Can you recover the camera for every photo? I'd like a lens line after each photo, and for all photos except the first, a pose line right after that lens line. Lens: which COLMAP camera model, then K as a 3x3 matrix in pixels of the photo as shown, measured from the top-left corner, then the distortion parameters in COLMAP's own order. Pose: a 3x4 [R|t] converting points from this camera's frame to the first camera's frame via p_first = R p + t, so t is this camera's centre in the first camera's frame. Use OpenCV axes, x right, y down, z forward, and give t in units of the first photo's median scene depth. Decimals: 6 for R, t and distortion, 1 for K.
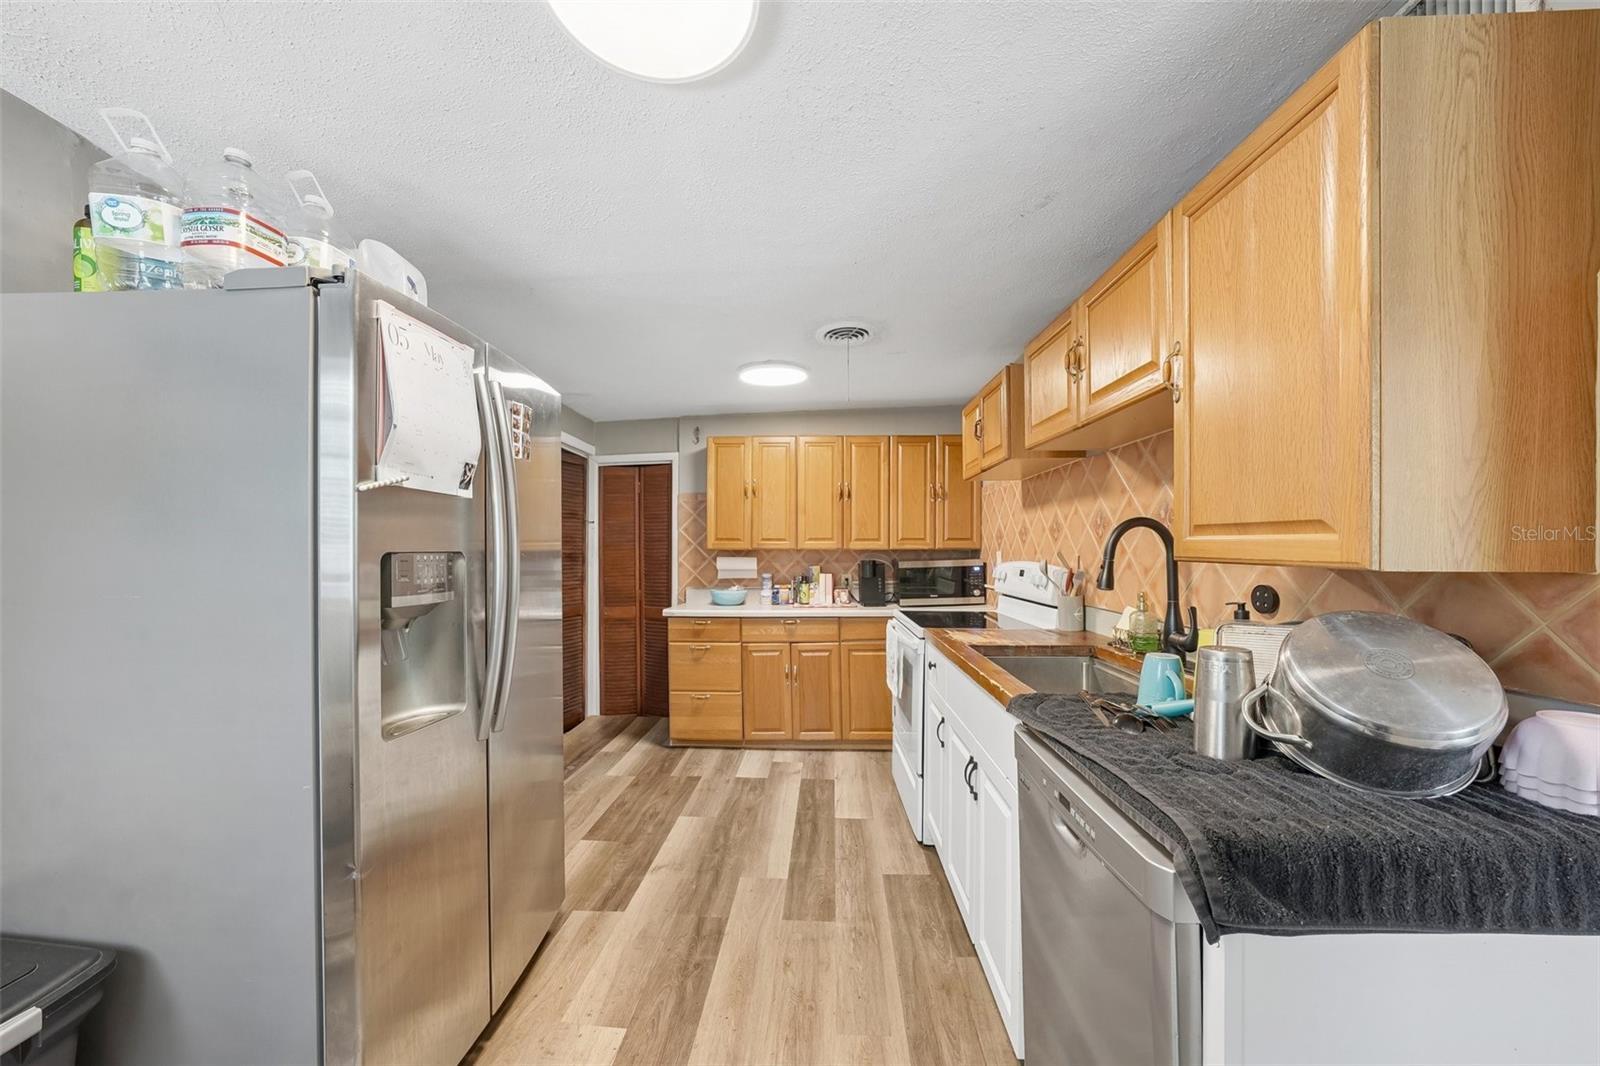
lens RADIAL K [[589.8, 0, 799.4], [0, 589.8, 546.1], [0, 0, 1]] dist [-0.018465, 0.000541]
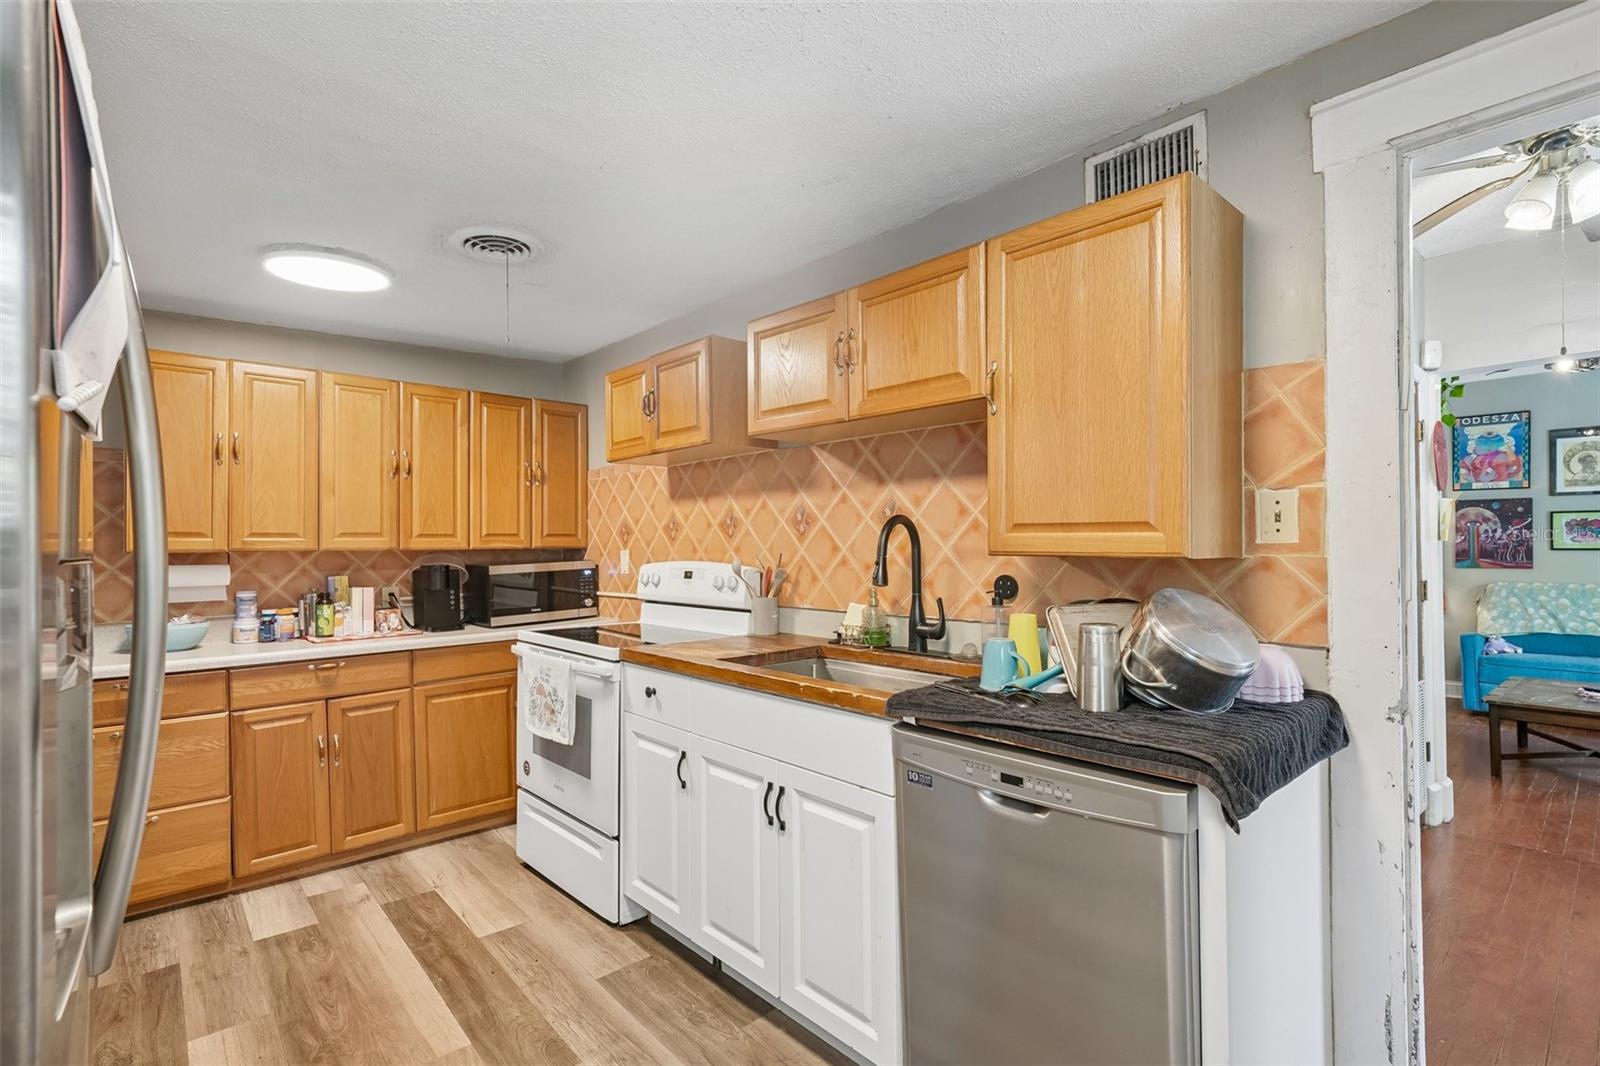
lens RADIAL K [[752.8, 0, 791.2], [0, 752.8, 537.1], [0, 0, 1]] dist [0.002686, 0.002075]
pose [[0.720026, 0.002372, 0.693943, -0.257412], [0.004819, 0.999953, -0.008419, 0.000361], [-0.693930, 0.009406, 0.719981, 0.090057]]
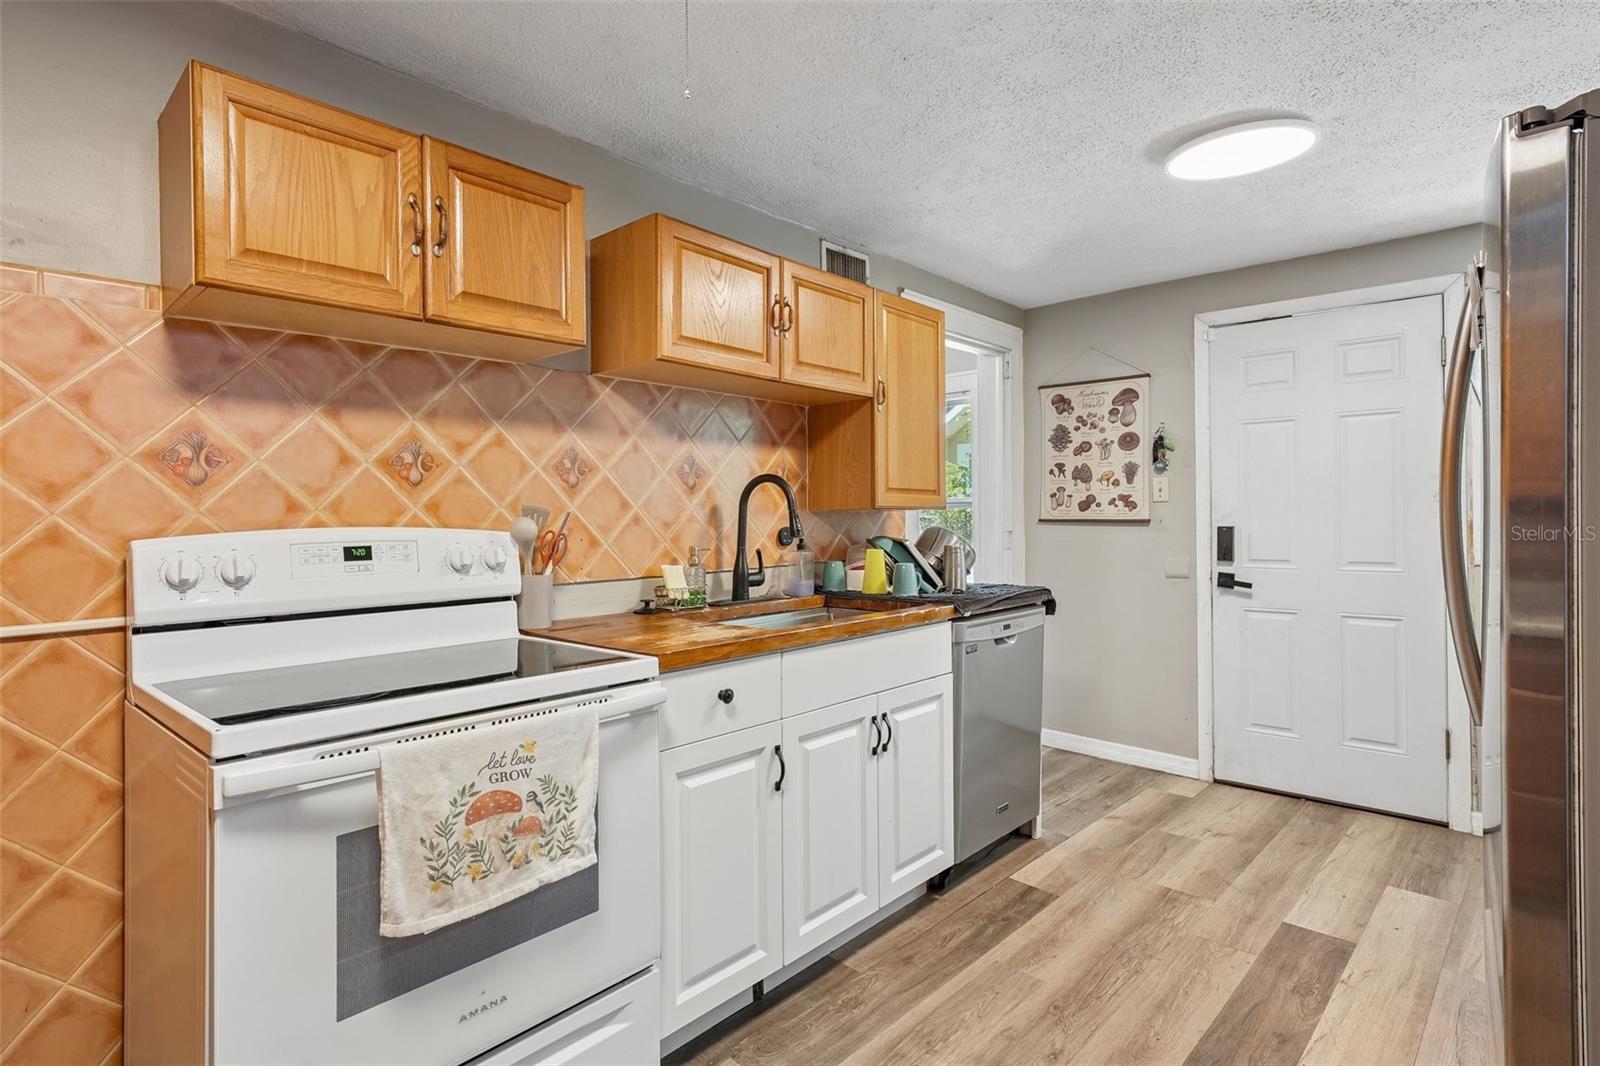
lens RADIAL K [[816.5, 0, 787.8], [0, 816.5, 513.0], [0, 0, 1]] dist [0.020816, 0.000245]
pose [[-0.753992, 0.005889, 0.656857, -0.262965], [0.004788, 0.999983, -0.003469, 0.016948], [-0.656866, 0.000529, -0.754007, 1.154497]]
